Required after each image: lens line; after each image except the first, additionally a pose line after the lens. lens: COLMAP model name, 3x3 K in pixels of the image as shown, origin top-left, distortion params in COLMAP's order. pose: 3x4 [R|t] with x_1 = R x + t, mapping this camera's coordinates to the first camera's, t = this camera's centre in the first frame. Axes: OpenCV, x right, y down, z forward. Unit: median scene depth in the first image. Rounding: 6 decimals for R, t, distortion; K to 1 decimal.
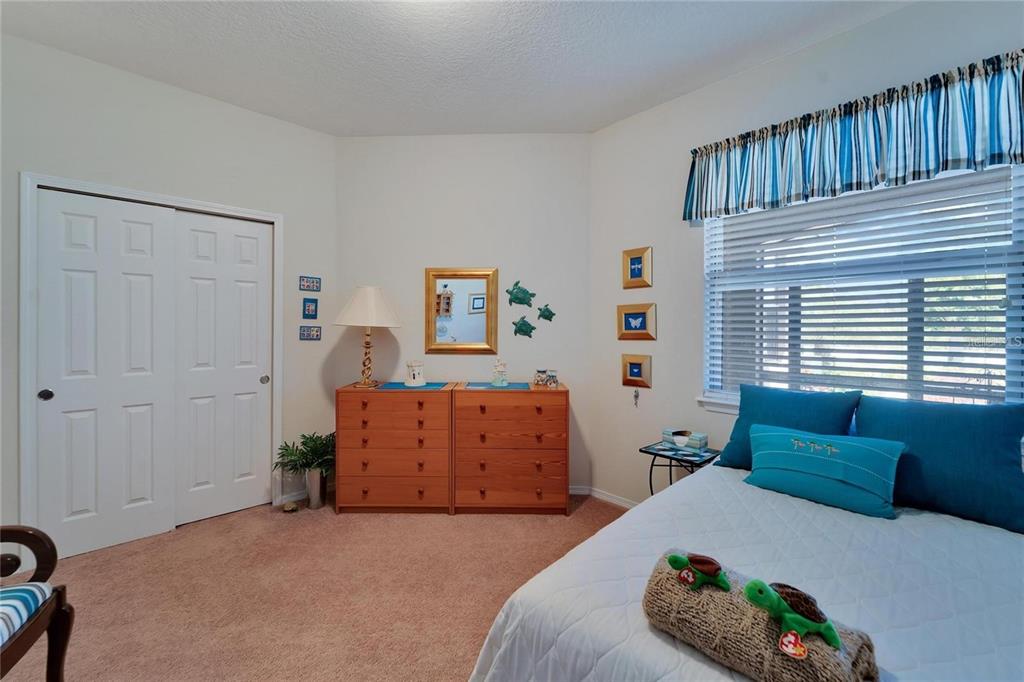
lens RADIAL K [[412.5, 0, 509.7], [0, 412.5, 332.1], [0, 0, 1]] dist [0.000488, 0.000166]
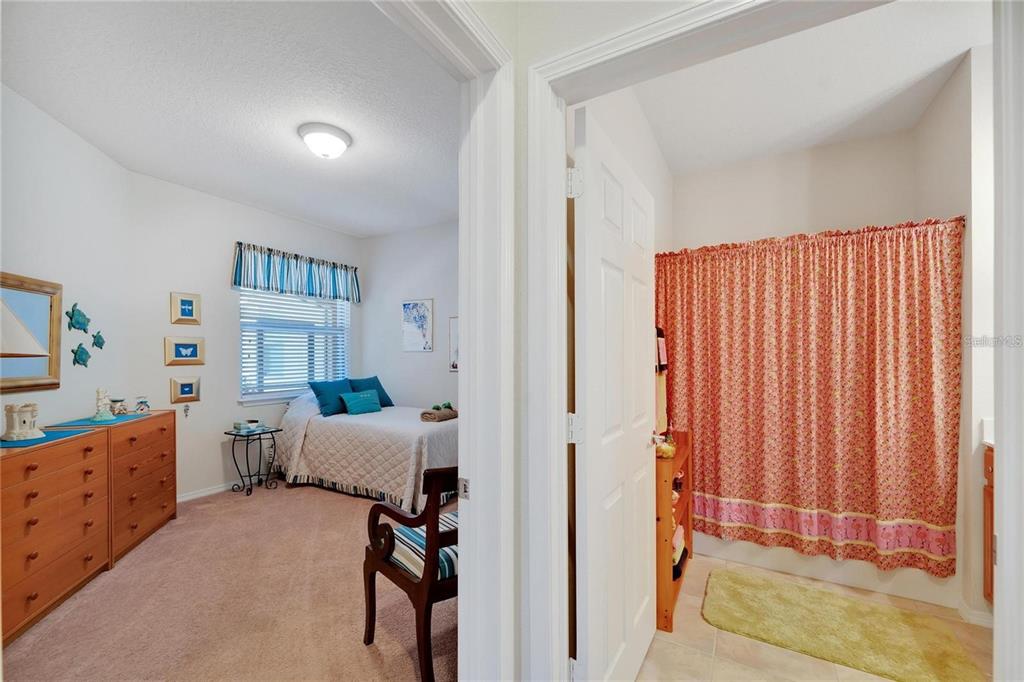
lens RADIAL K [[412.5, 0, 510.6], [0, 412.5, 349.6], [0, 0, 1]] dist [0.000488, 0.000166]
pose [[-0.254429, 0.011173, 0.967027, -1.168134], [0.009094, 0.999917, -0.009160, -0.008420], [-0.967049, 0.006464, -0.254509, 0.357039]]
